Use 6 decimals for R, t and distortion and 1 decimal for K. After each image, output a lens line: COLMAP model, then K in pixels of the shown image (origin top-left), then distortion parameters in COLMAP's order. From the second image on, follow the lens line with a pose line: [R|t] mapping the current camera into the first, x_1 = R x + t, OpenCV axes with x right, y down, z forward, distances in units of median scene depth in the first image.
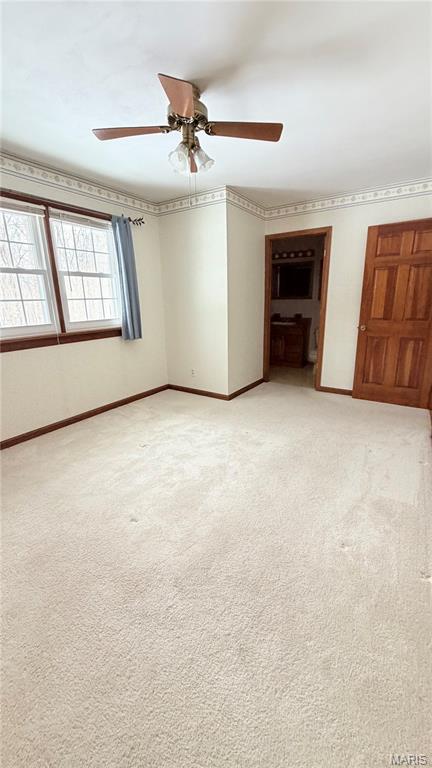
lens RADIAL K [[309.0, 0, 216.0], [0, 309.0, 384.0], [0, 0, 1]] dist [-0.009366, -0.000071]
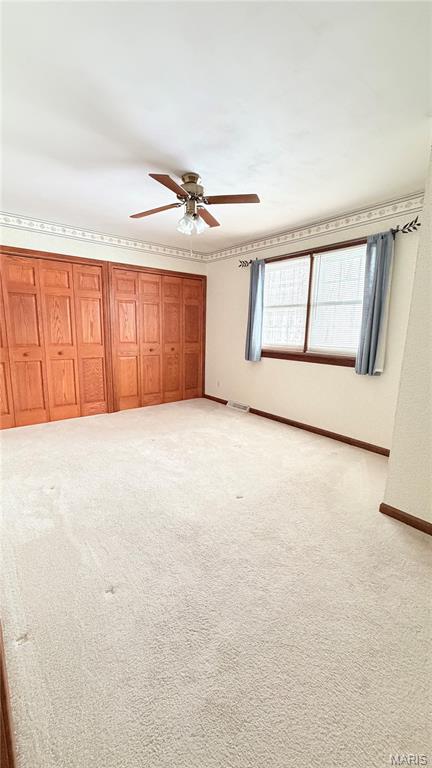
lens RADIAL K [[309.0, 0, 216.0], [0, 309.0, 384.0], [0, 0, 1]] dist [-0.009366, -0.000071]
pose [[-0.319500, 0.203053, -0.925575, 0.787112], [-0.249801, 0.924172, 0.288974, -0.324872], [0.914067, 0.323536, -0.244550, 1.039182]]
